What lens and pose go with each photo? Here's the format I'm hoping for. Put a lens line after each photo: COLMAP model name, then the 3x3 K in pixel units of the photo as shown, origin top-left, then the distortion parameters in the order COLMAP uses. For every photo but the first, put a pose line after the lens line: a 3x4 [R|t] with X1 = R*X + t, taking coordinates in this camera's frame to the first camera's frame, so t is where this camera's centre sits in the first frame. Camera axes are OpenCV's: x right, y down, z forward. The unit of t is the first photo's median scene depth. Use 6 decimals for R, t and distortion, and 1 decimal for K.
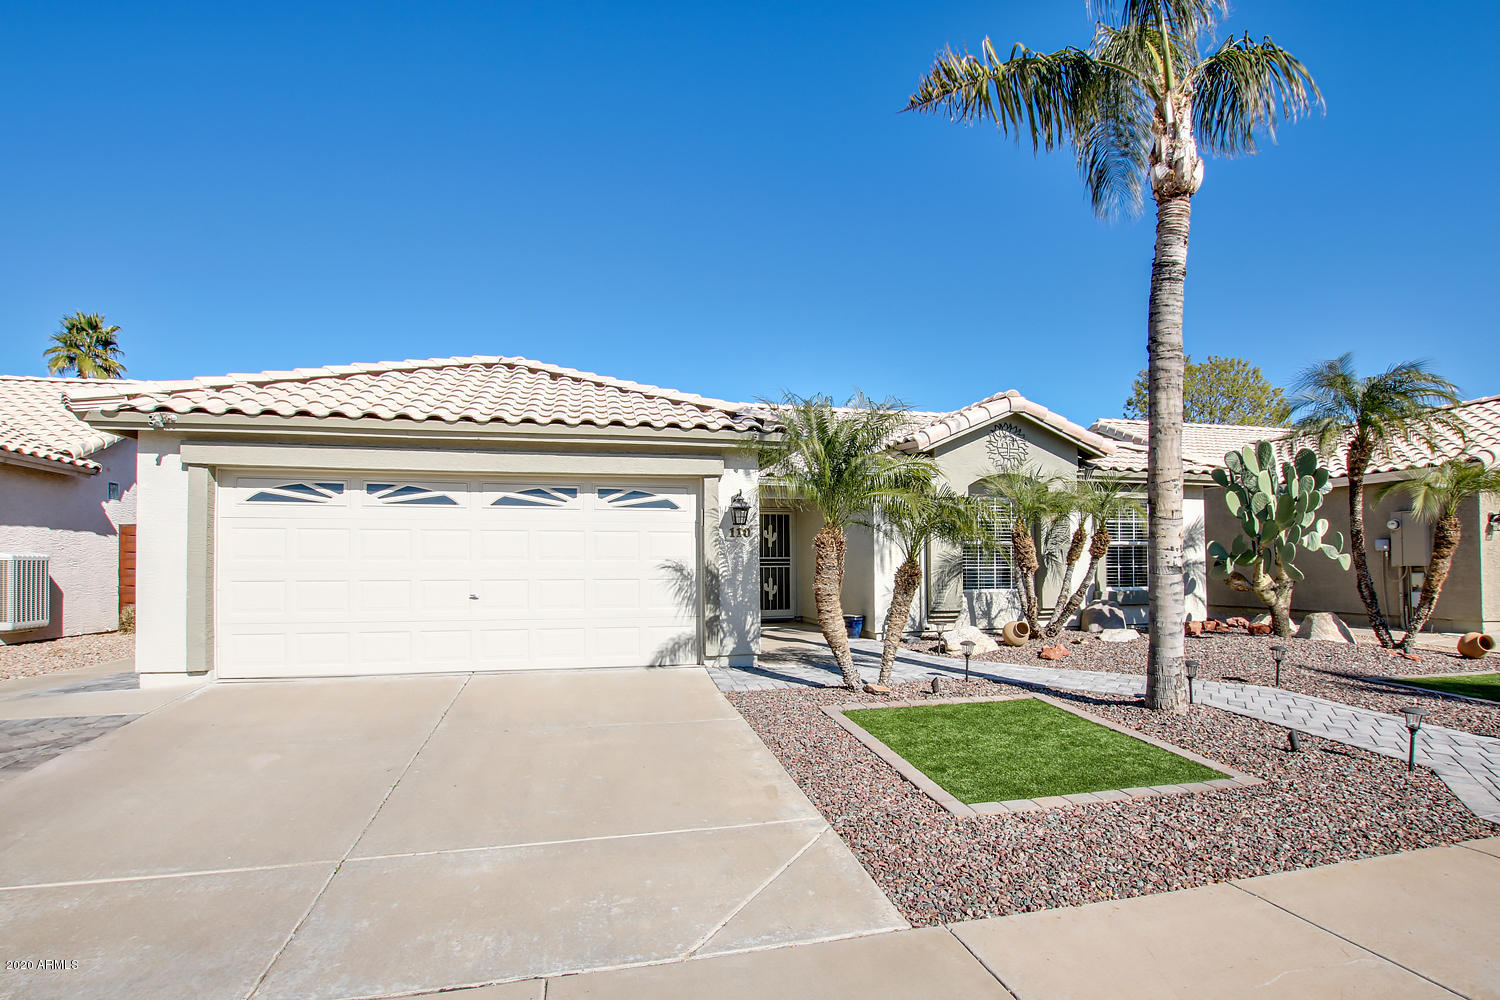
lens RADIAL K [[722.8, 0, 760.3], [0, 722.8, 524.8], [0, 0, 1]] dist [-0.027700, 0.000047]
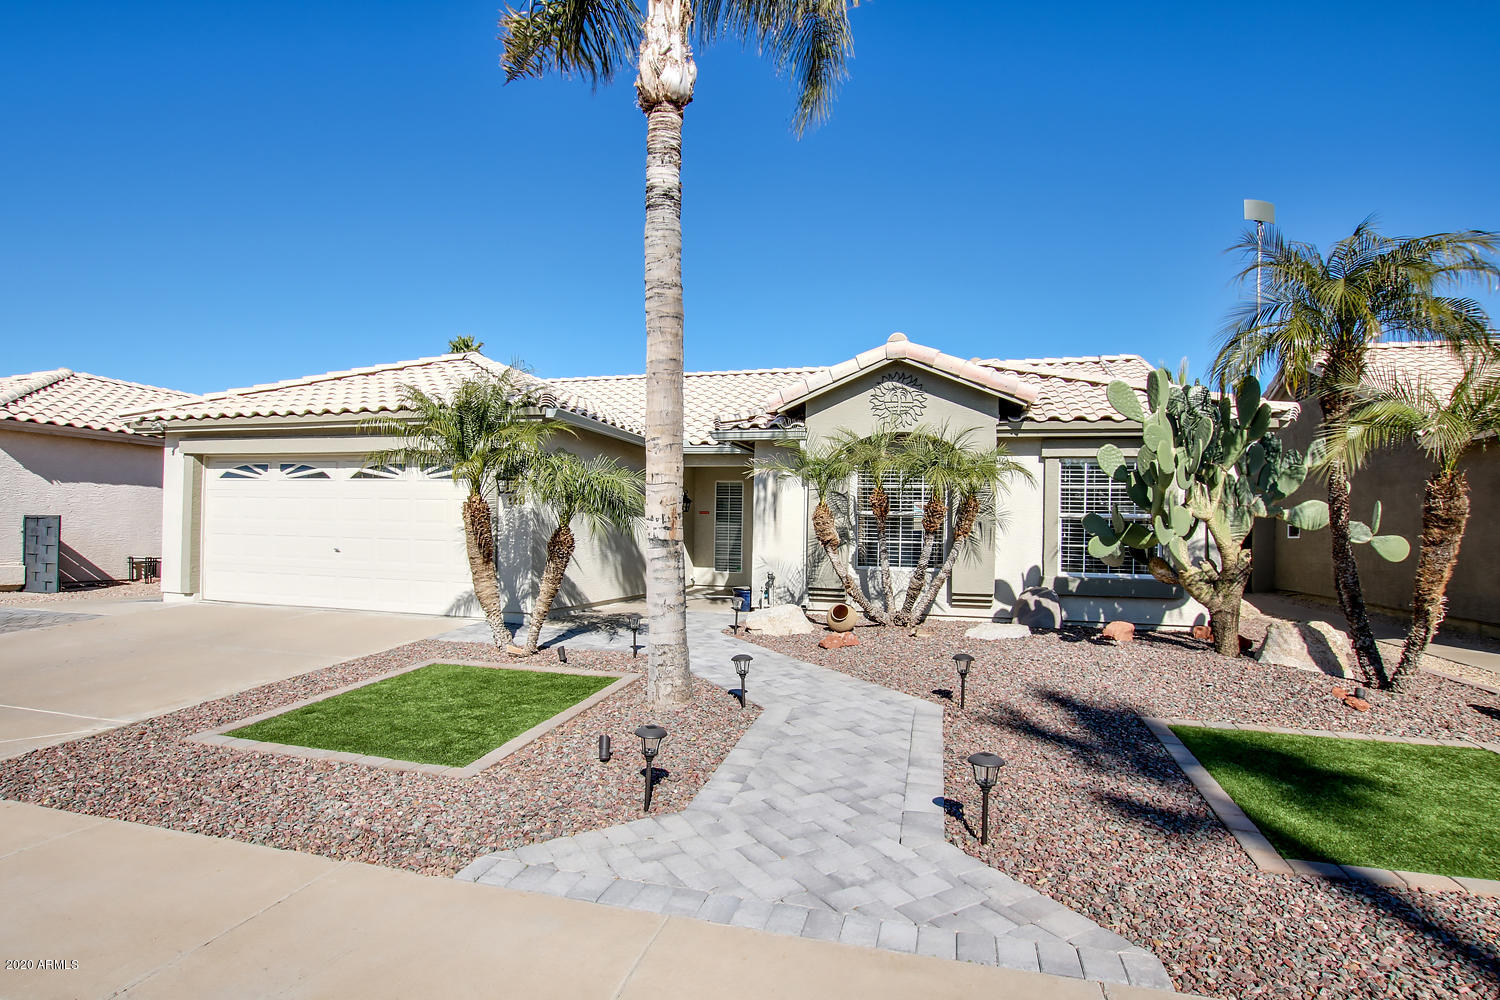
lens RADIAL K [[736.4, 0, 750.0], [0, 736.4, 500.0], [0, 0, 1]] dist [-0.028011, 0.000075]
pose [[0.875316, 0.000460, -0.483550, 0.887615], [0.003152, 0.999973, 0.006656, 0.004683], [0.483540, -0.007350, 0.875291, 0.223333]]
